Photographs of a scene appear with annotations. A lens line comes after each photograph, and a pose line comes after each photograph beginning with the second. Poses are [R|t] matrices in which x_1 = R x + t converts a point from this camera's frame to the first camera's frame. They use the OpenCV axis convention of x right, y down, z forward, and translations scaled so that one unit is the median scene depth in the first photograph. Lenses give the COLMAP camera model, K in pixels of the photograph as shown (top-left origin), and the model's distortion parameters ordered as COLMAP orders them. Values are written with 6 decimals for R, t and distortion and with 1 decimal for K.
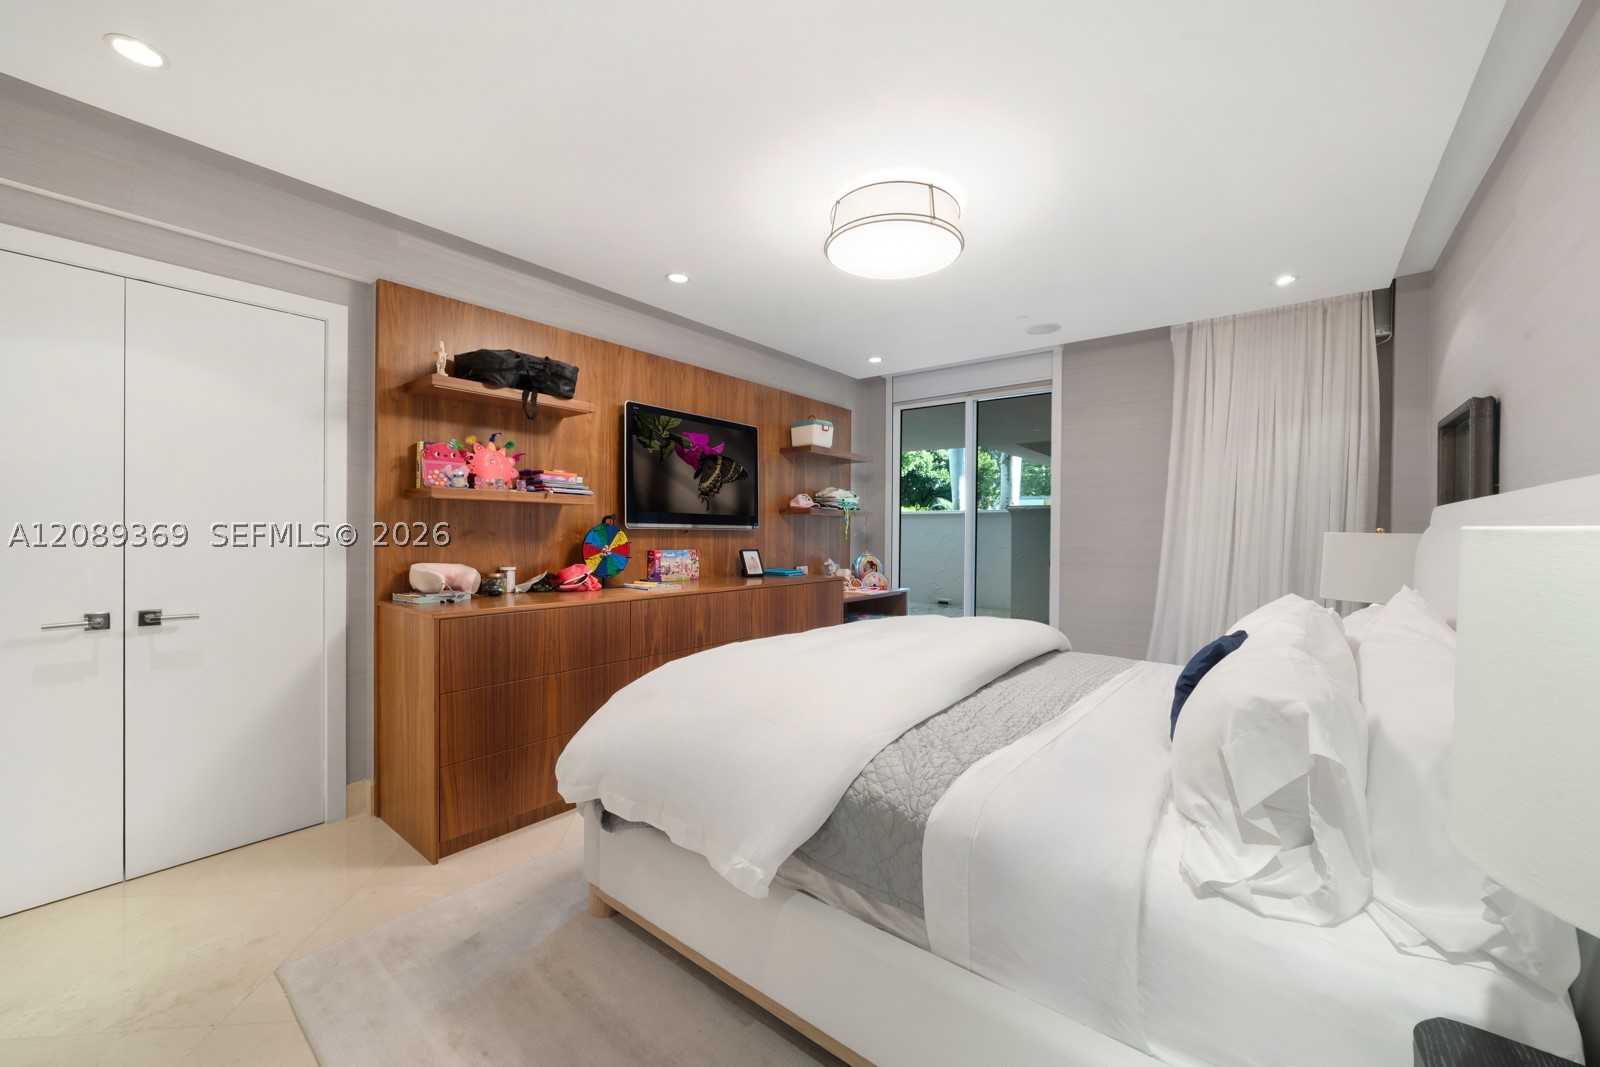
lens RADIAL K [[624.8, 0, 793.6], [0, 624.8, 528.7], [0, 0, 1]] dist [-0.000936, -0.000173]
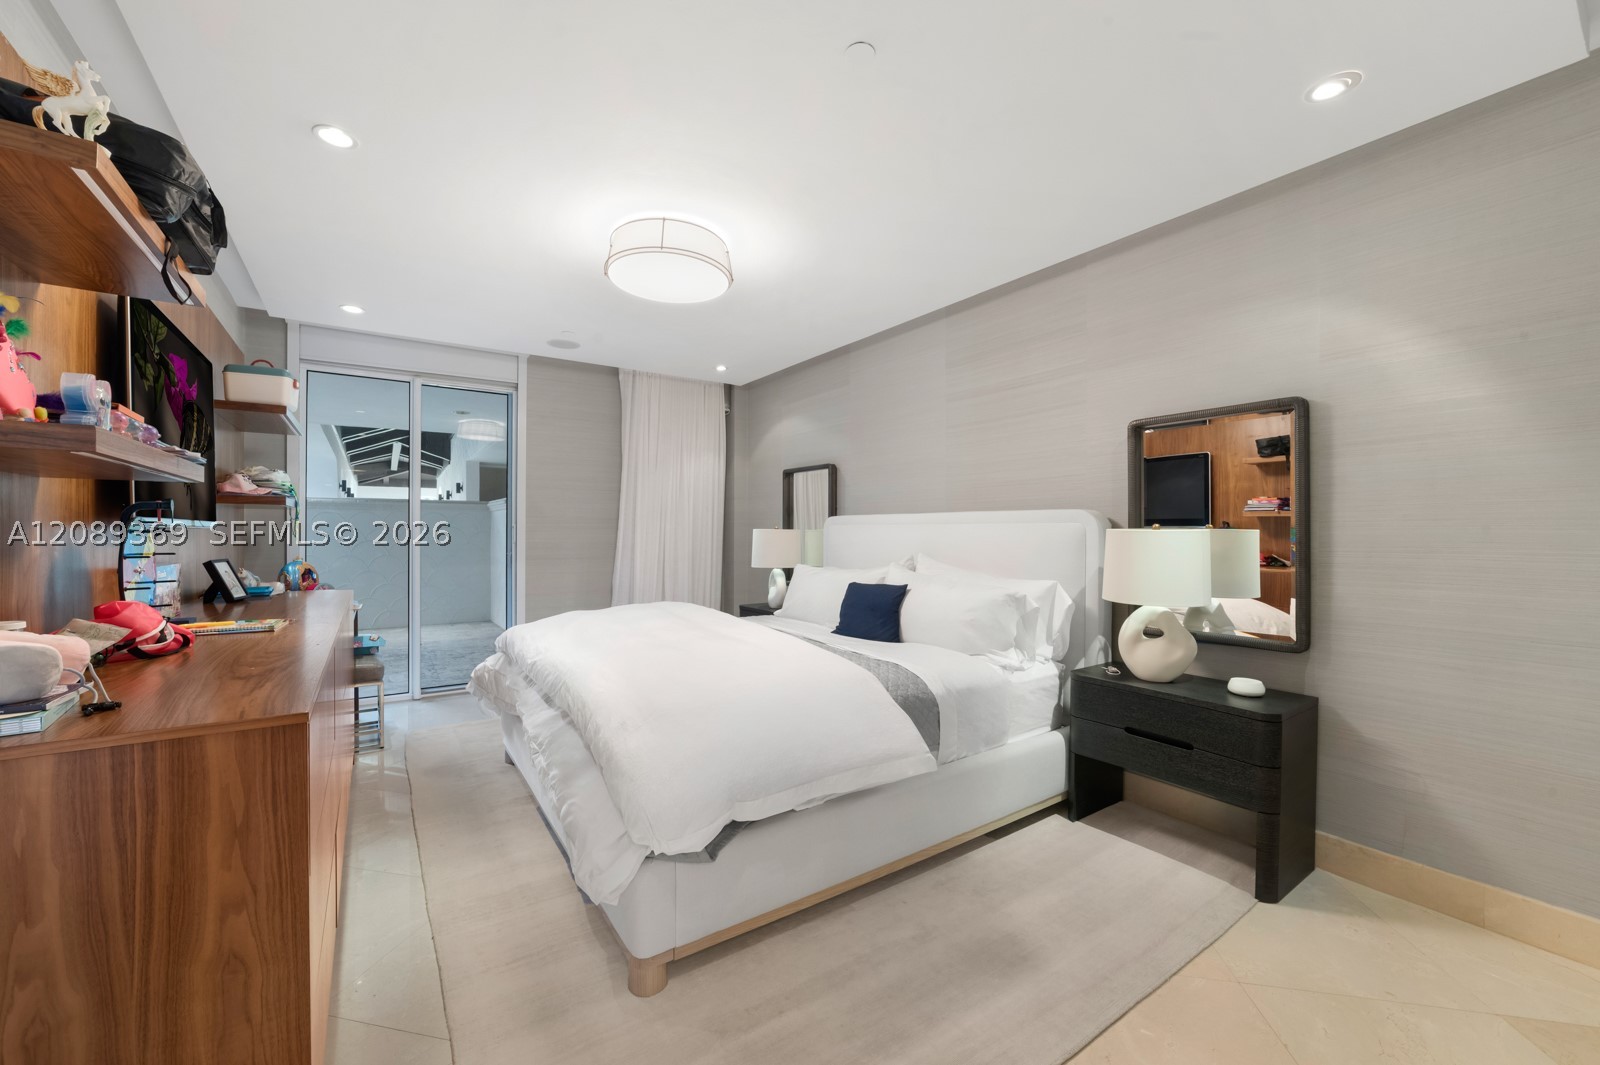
lens RADIAL K [[624.8, 0, 793.6], [0, 624.8, 527.7], [0, 0, 1]] dist [-0.000936, -0.000173]
pose [[0.299023, -0.003707, 0.954239, -0.526404], [-0.002752, 0.999985, 0.004747, -0.003306], [-0.954242, -0.004046, 0.299009, 0.282992]]
